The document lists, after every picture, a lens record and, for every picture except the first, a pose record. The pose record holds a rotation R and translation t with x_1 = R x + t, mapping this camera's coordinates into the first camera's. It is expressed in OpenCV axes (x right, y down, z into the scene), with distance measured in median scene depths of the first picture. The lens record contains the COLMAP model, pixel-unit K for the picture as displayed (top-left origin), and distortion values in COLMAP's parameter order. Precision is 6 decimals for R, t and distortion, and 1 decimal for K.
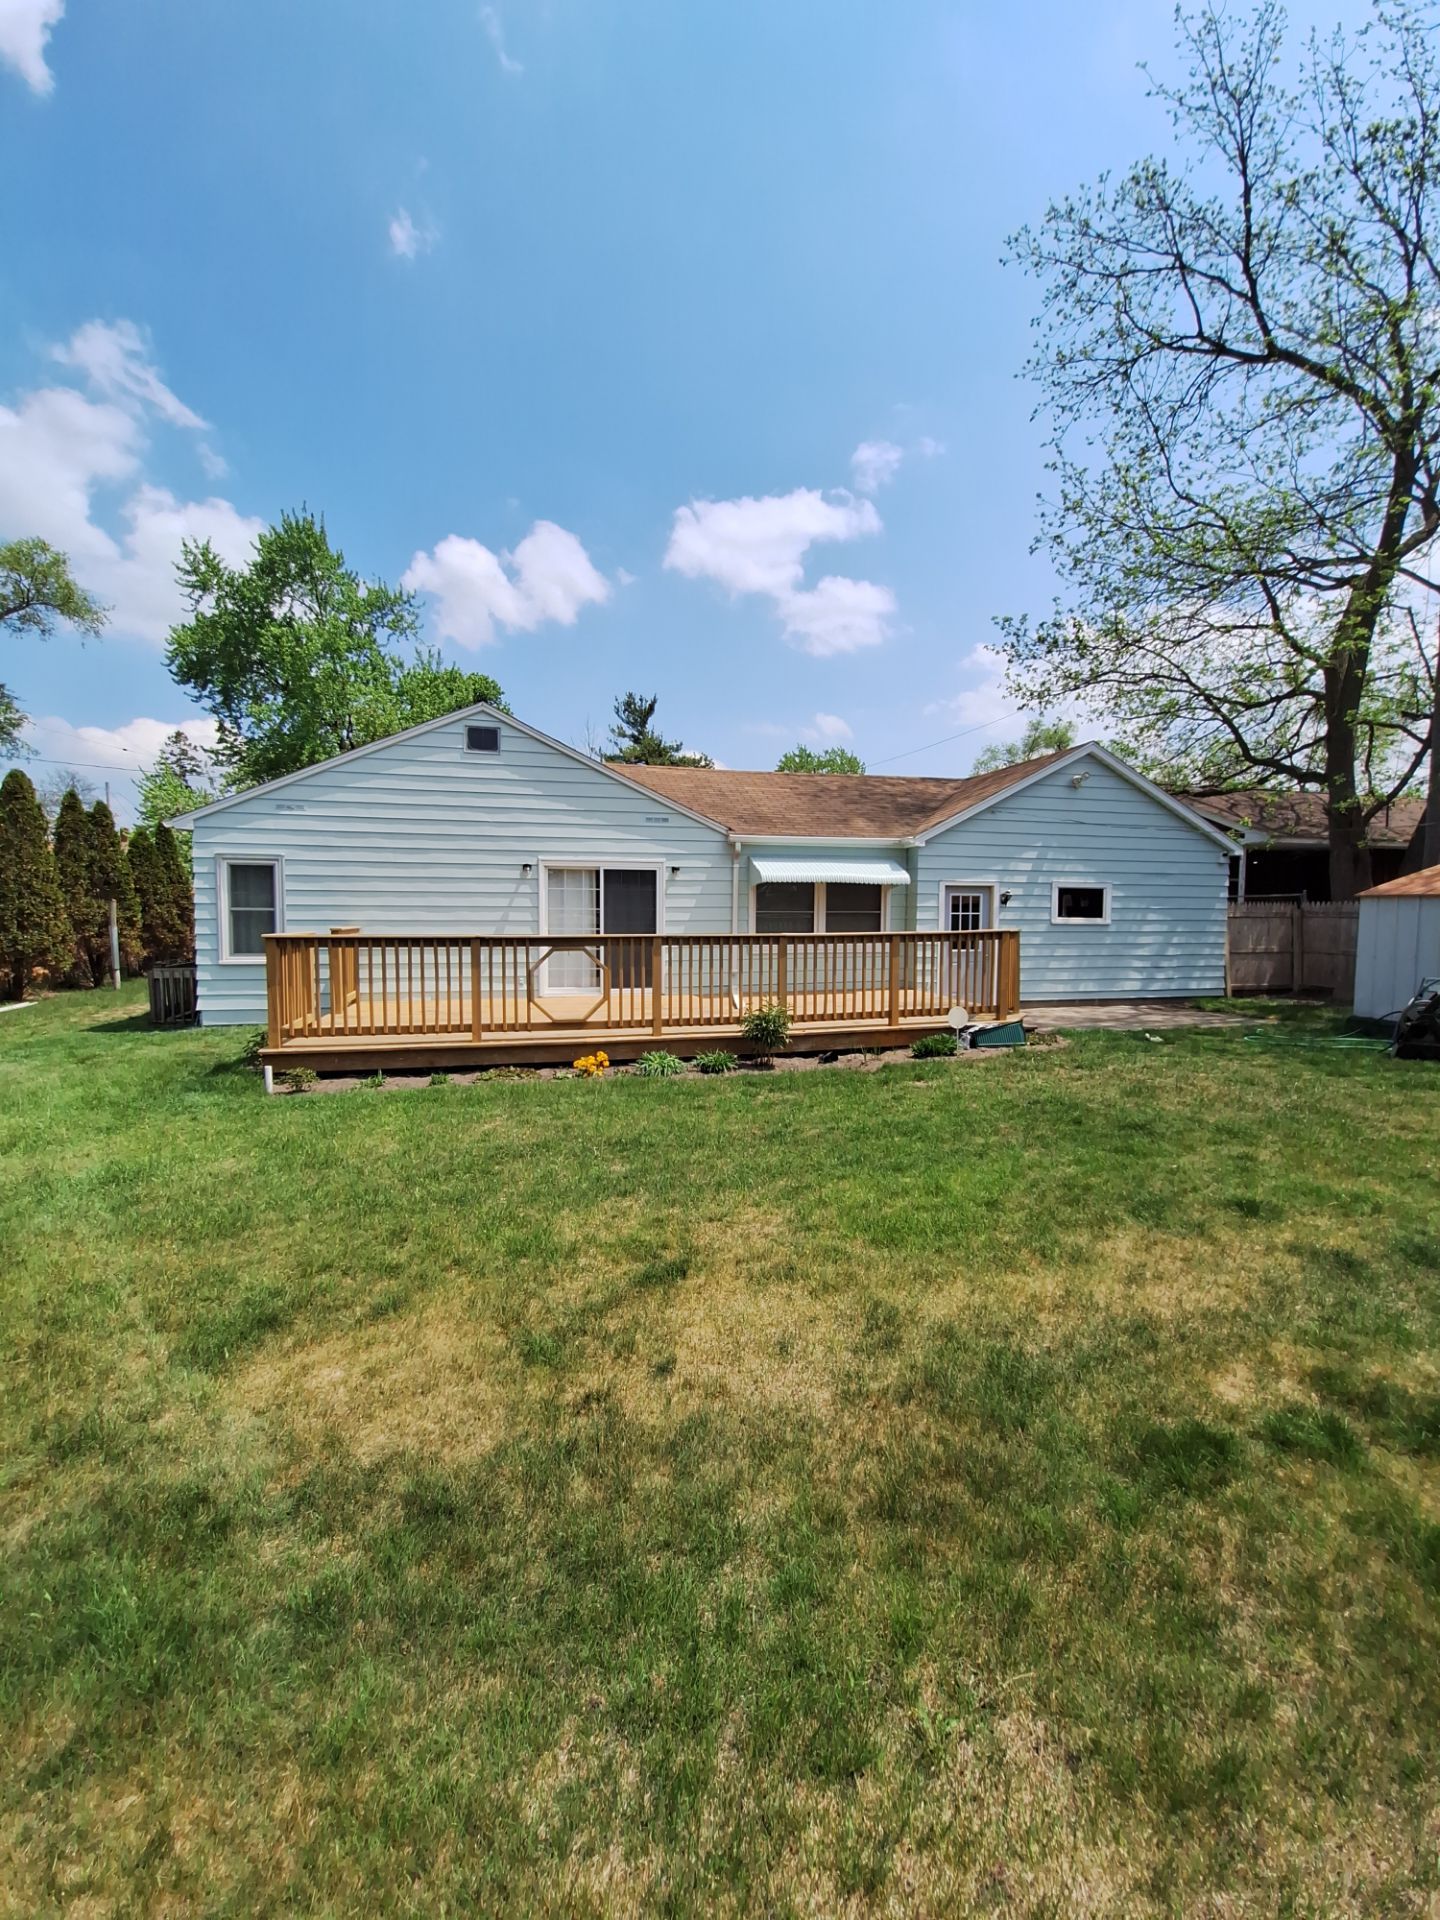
lens RADIAL K [[757.7, 0, 715.9], [0, 757.7, 950.1], [0, 0, 1]] dist [0.006028, -0.013186]
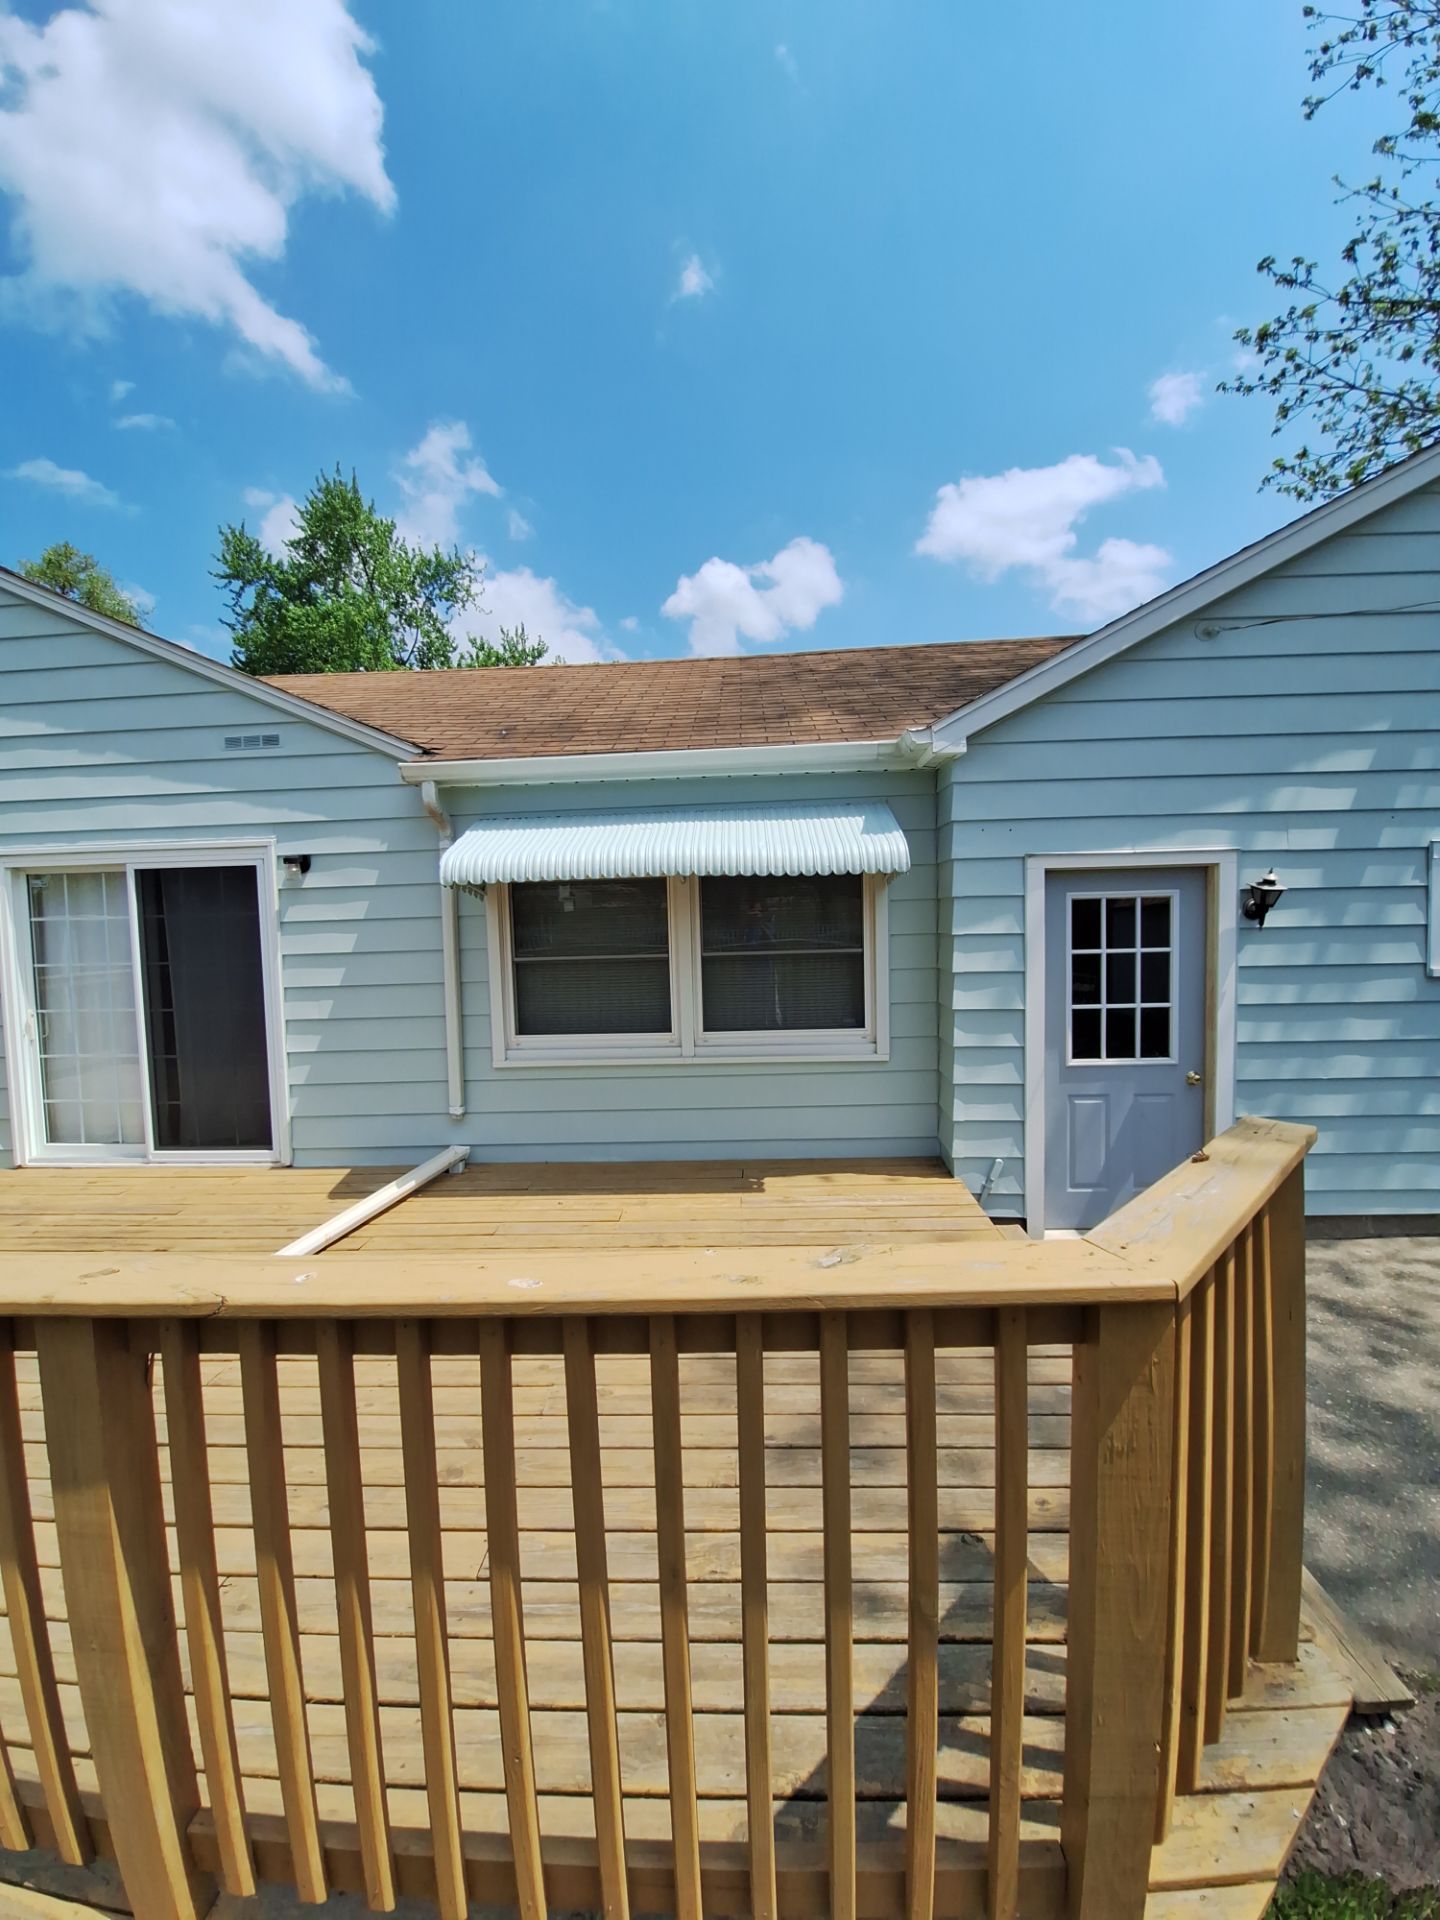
lens RADIAL K [[772.9, 0, 720.0], [0, 772.9, 960.0], [0, 0, 1]] dist [-0.026790, -0.000096]
pose [[0.951314, -0.011199, -0.308021, 0.257803], [0.014170, 0.999872, 0.007412, -0.048015], [0.307899, -0.011416, 0.951351, 0.607731]]
